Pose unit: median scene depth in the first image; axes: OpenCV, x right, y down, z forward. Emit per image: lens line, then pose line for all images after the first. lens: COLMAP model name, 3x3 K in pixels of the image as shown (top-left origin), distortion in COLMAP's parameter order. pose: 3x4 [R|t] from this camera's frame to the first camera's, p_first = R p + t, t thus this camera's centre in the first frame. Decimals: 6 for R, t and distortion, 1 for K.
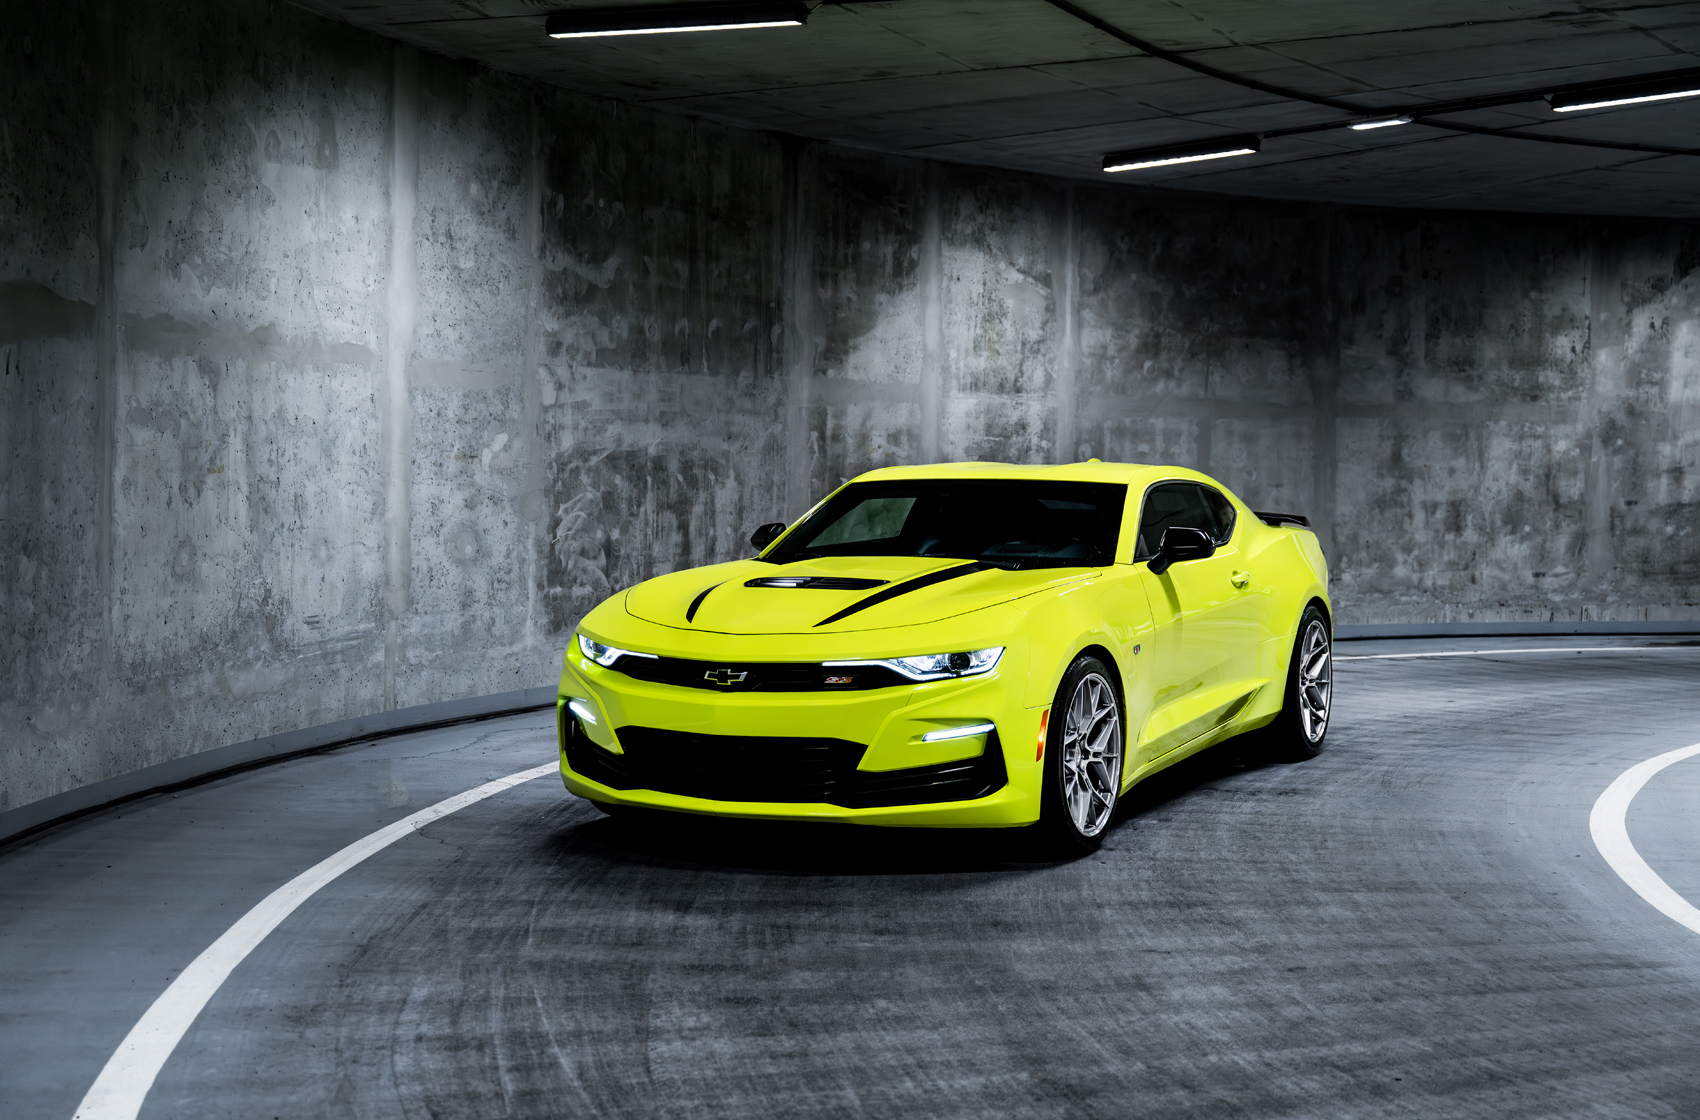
lens RADIAL K [[2210.9, 0, 847.1], [0, 2210.9, 553.3], [0, 0, 1]] dist [0.012076, 0.000000]
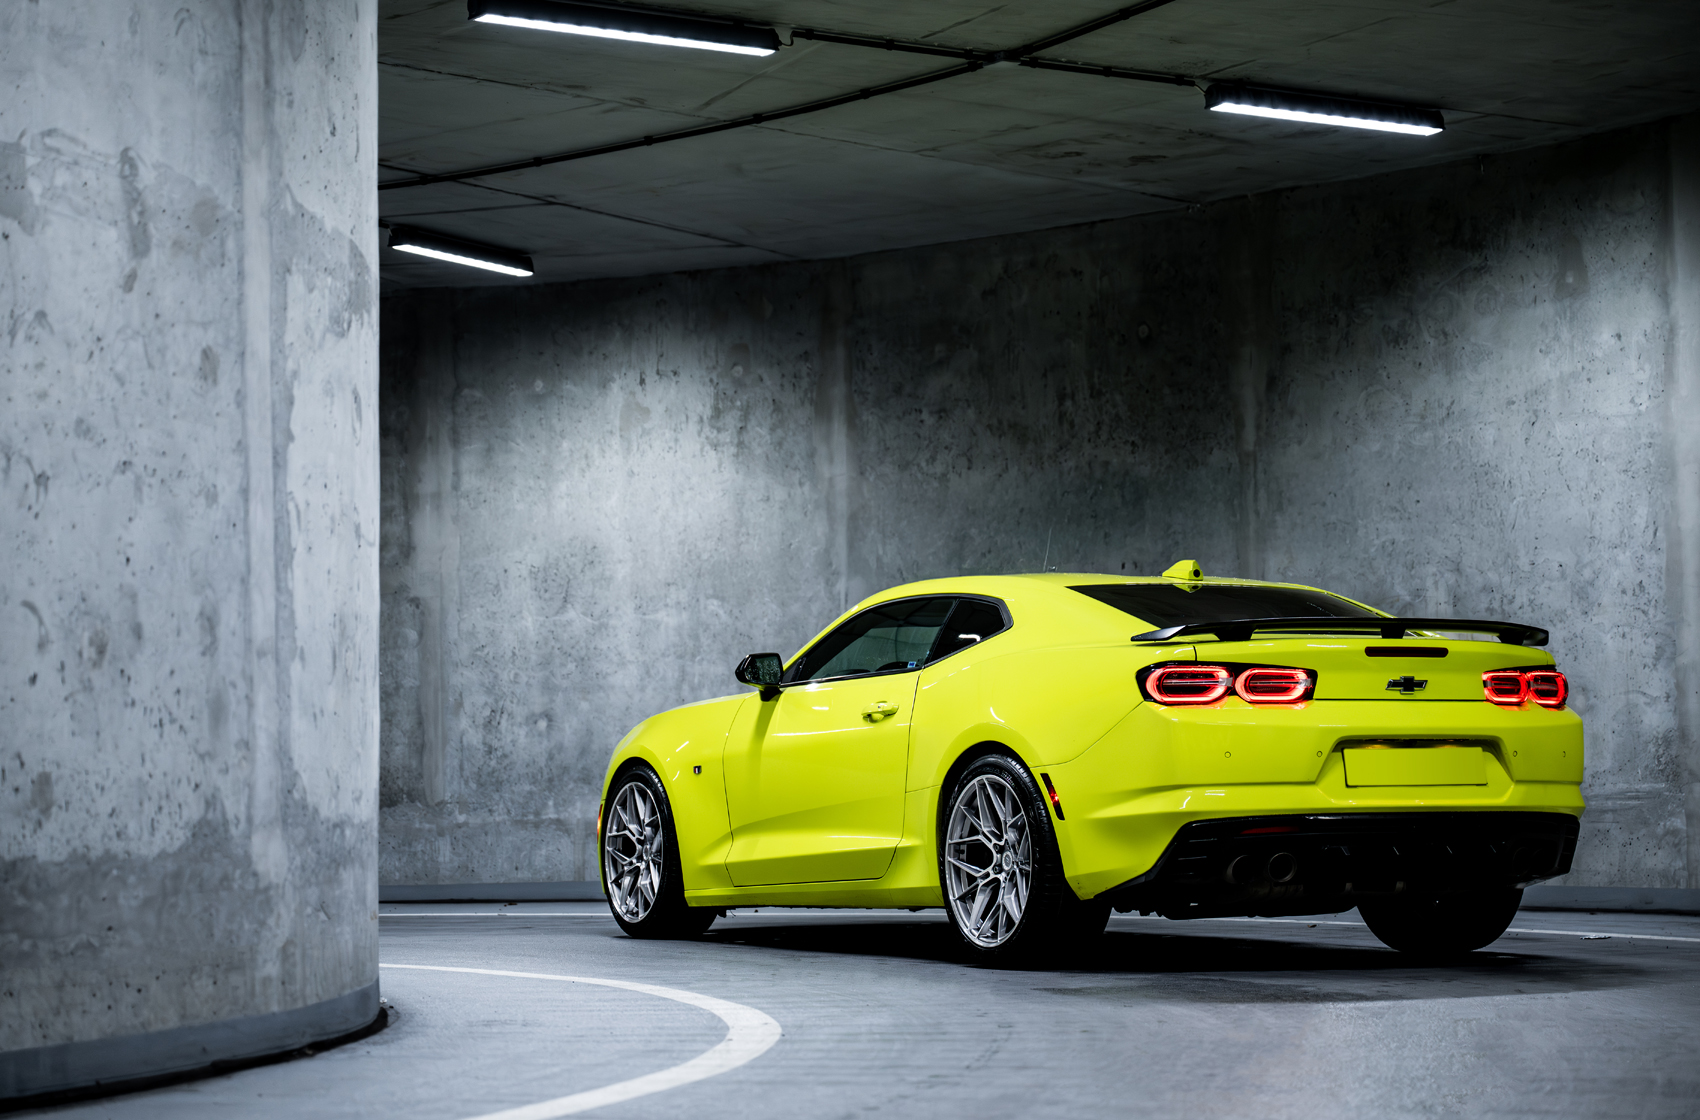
lens RADIAL K [[3633.9, 0, 930.9], [0, 3633.9, 522.3], [0, 0, 1]] dist [0.023669, 0.000000]
pose [[-0.578264, -0.055091, -0.813988, 1.044825], [-0.022728, 0.998418, -0.051427, 0.008276], [0.815533, -0.011238, -0.578601, 1.474004]]
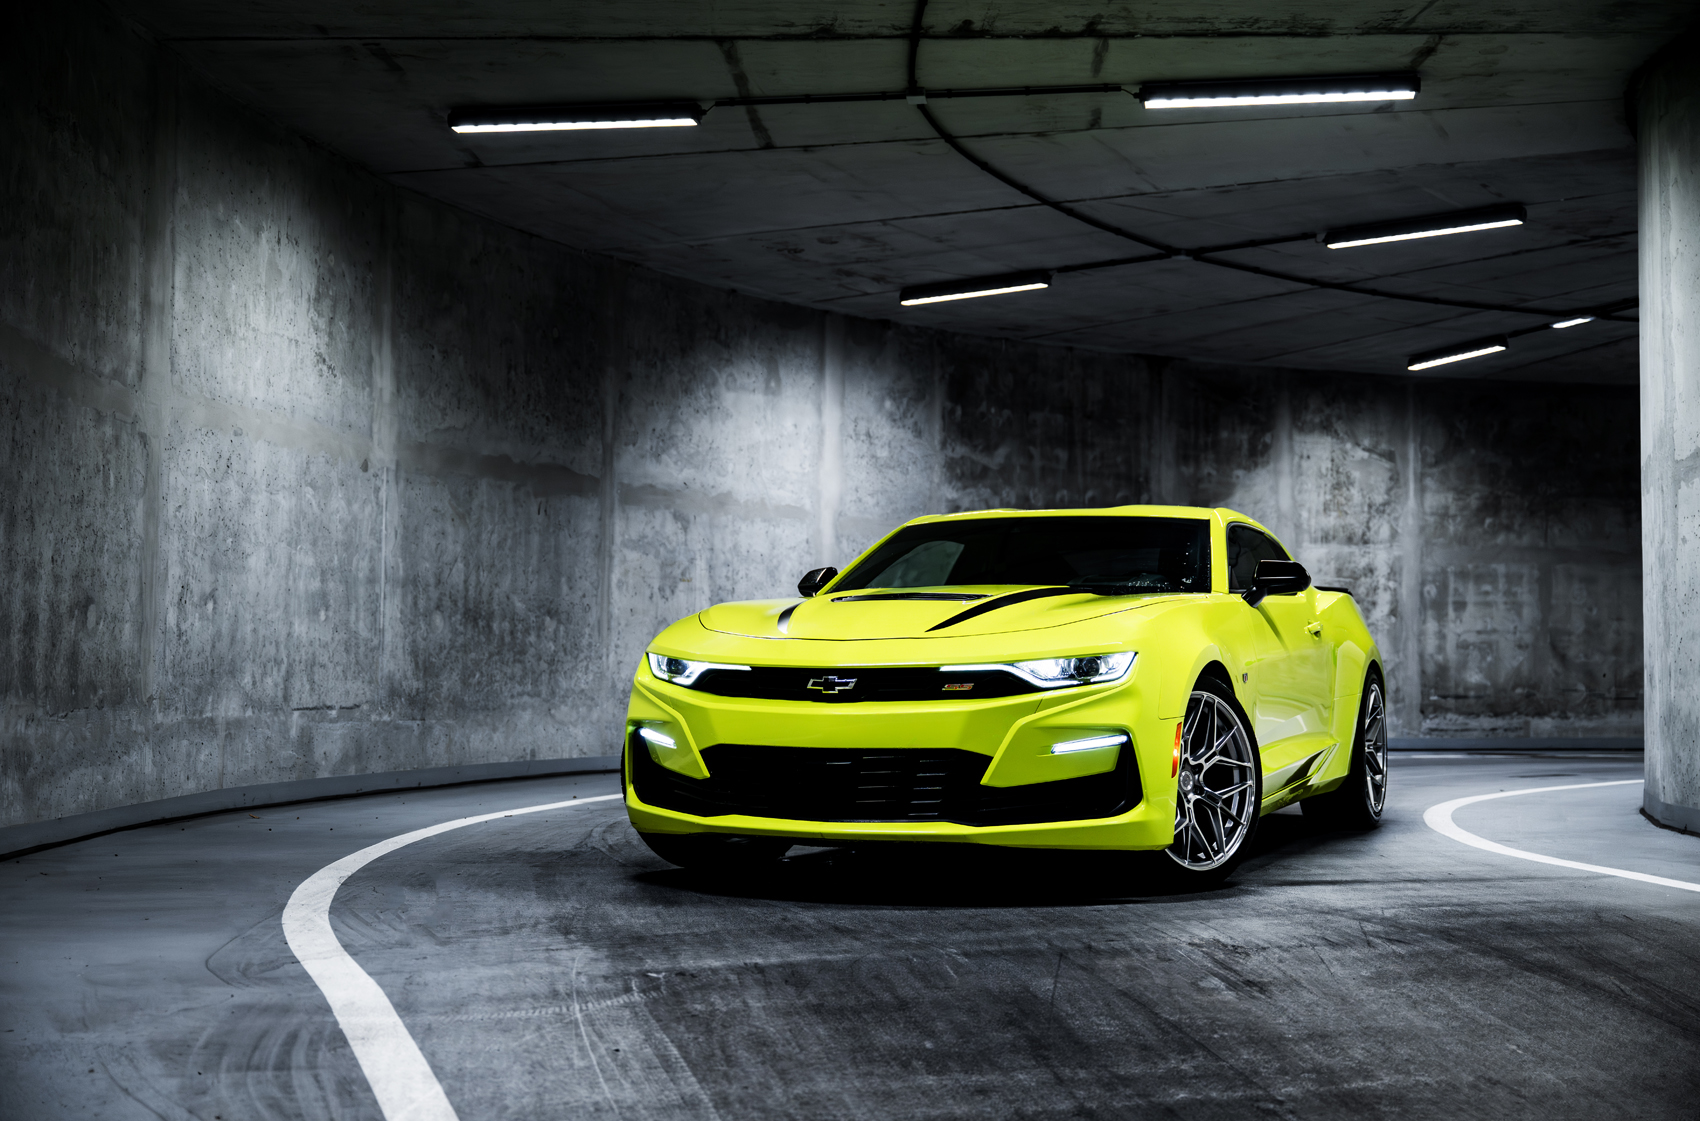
lens RADIAL K [[2154.3, 0, 852.2], [0, 2154.3, 552.5], [0, 0, 1]] dist [0.003655, 0.000000]
pose [[0.939688, -0.025957, -0.341048, 0.297896], [-0.009136, 0.994855, -0.100892, 0.081162], [0.341912, 0.097923, 0.934616, -0.355760]]
